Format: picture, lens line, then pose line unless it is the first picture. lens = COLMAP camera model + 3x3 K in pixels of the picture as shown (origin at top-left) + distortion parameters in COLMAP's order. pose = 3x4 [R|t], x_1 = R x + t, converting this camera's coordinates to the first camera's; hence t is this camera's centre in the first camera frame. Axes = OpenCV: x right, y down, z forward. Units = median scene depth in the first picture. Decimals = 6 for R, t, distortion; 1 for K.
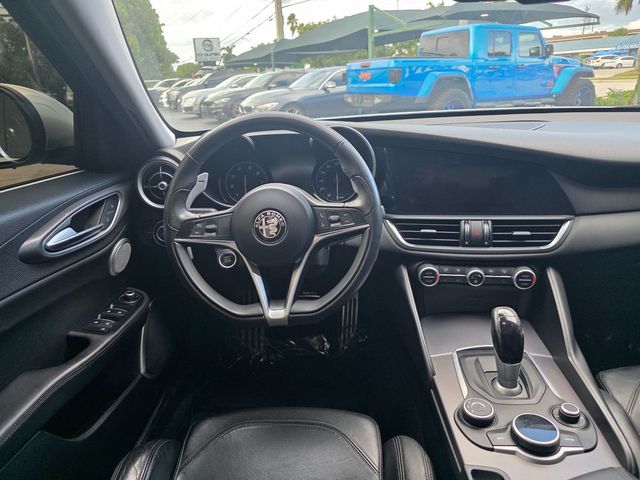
lens RADIAL K [[431.0, 0, 326.2], [0, 431.0, 237.7], [0, 0, 1]] dist [0.006030, -0.003562]
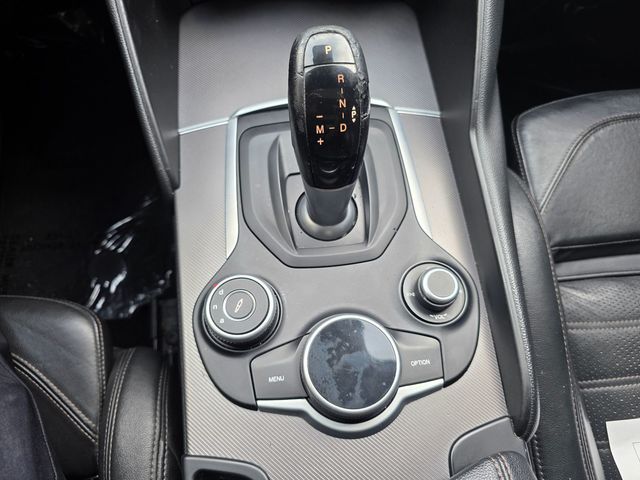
lens RADIAL K [[433.3, 0, 320.0], [0, 433.3, 240.0], [0, 0, 1]] dist [-0.000285, -0.001746]
pose [[0.980580, -0.130822, 0.146111, 0.277185], [-0.013908, 0.696747, 0.717182, 0.031546], [-0.195625, -0.705287, 0.681397, 0.543254]]
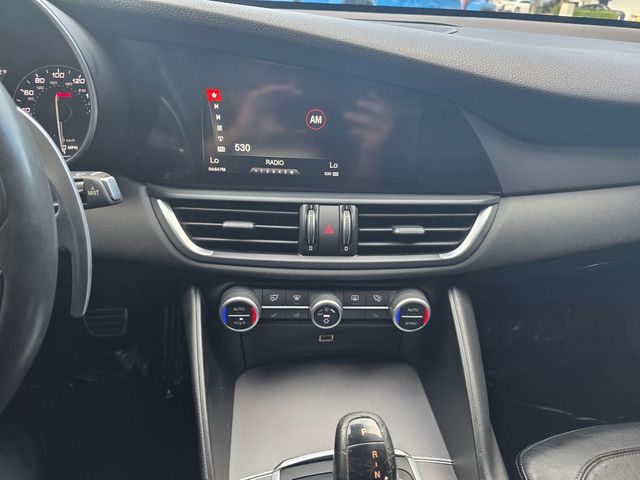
lens RADIAL K [[419.3, 0, 332.7], [0, 419.3, 268.3], [0, 0, 1]] dist [0.001497, -0.001766]
pose [[0.977684, -0.025317, 0.208551, 0.243255], [-0.008994, 0.986758, 0.161953, -0.045518], [-0.209890, -0.160214, 0.964509, 0.497204]]
